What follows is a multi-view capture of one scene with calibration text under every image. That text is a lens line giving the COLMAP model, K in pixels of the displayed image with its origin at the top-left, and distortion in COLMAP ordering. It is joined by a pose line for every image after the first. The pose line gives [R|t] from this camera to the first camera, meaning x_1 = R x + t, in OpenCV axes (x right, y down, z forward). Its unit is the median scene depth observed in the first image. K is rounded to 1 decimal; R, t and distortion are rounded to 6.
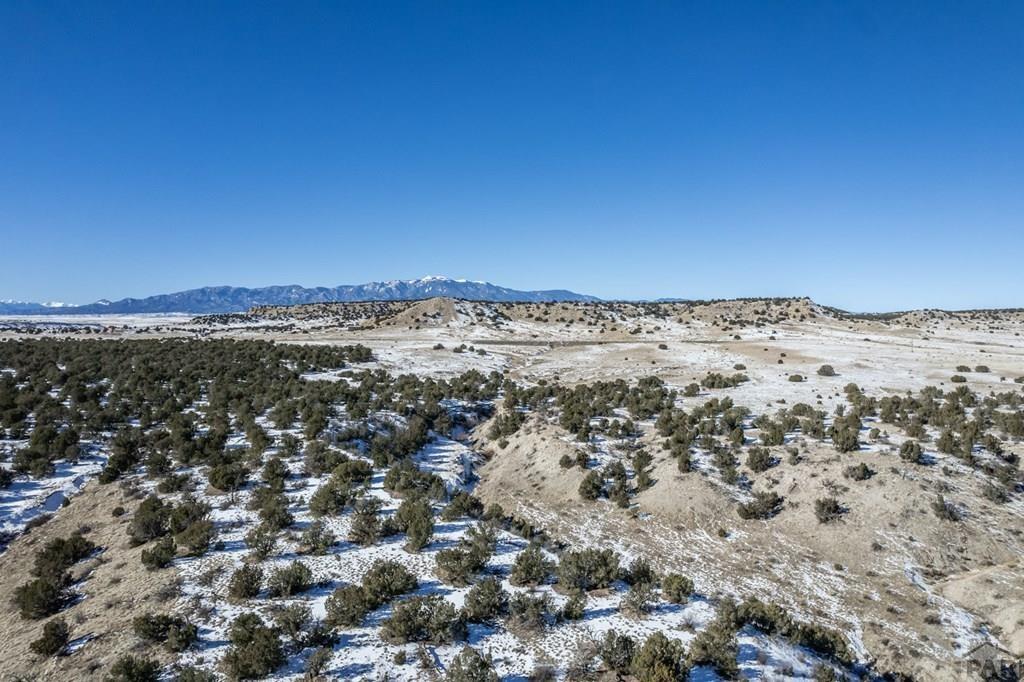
lens RADIAL K [[659.1, 0, 510.2], [0, 659.1, 340.9], [0, 0, 1]] dist [-0.072200, 0.069631]
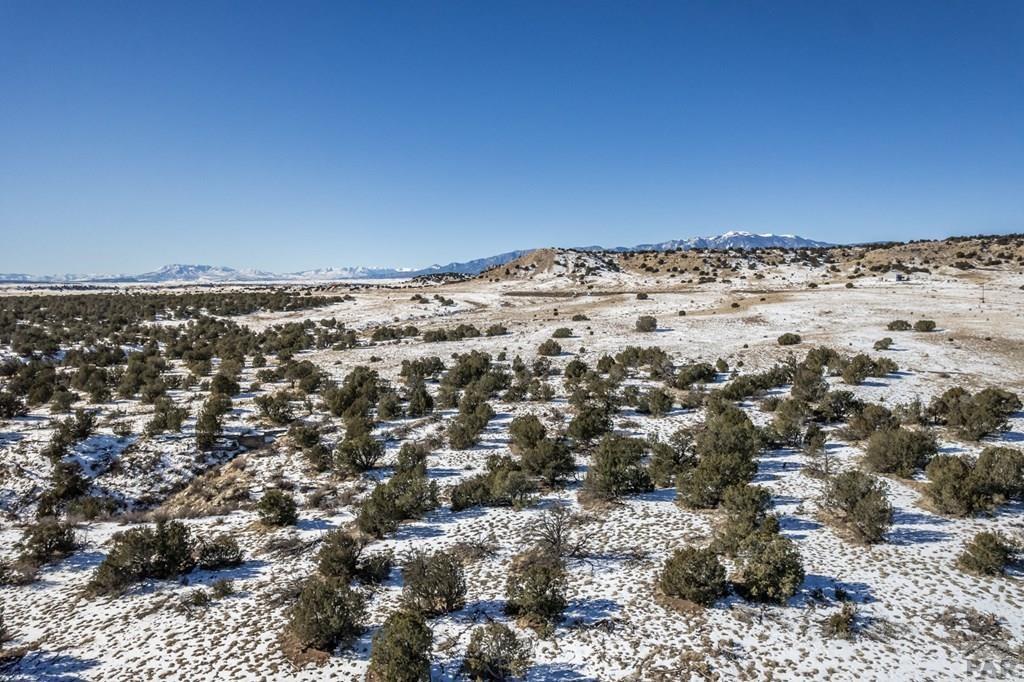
lens RADIAL K [[654.7, 0, 510.0], [0, 654.7, 341.4], [0, 0, 1]] dist [-0.074905, 0.072739]
pose [[0.896835, 0.025545, -0.441627, 0.300890], [0.002642, 0.998004, 0.063093, 0.009009], [0.442357, -0.057751, 0.894978, 0.139080]]
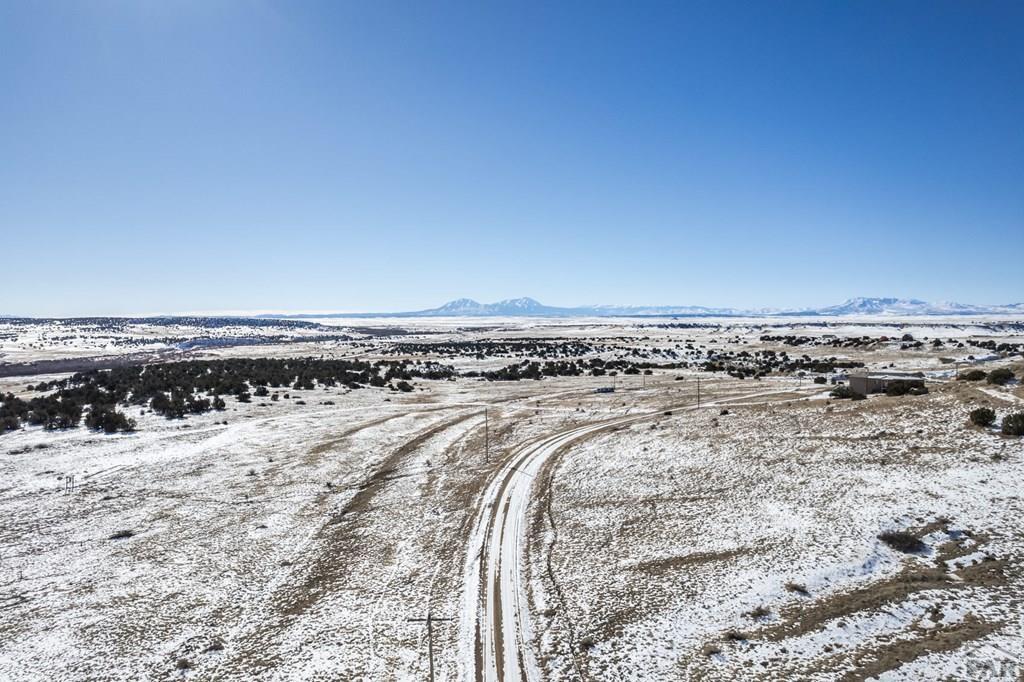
lens RADIAL K [[654.7, 0, 510.0], [0, 654.7, 341.4], [0, 0, 1]] dist [-0.074905, 0.072739]
pose [[0.132613, 0.023643, -0.990886, -0.009812], [-0.020175, 0.999573, 0.021150, -0.039184], [0.990963, 0.017187, 0.133033, 0.853167]]
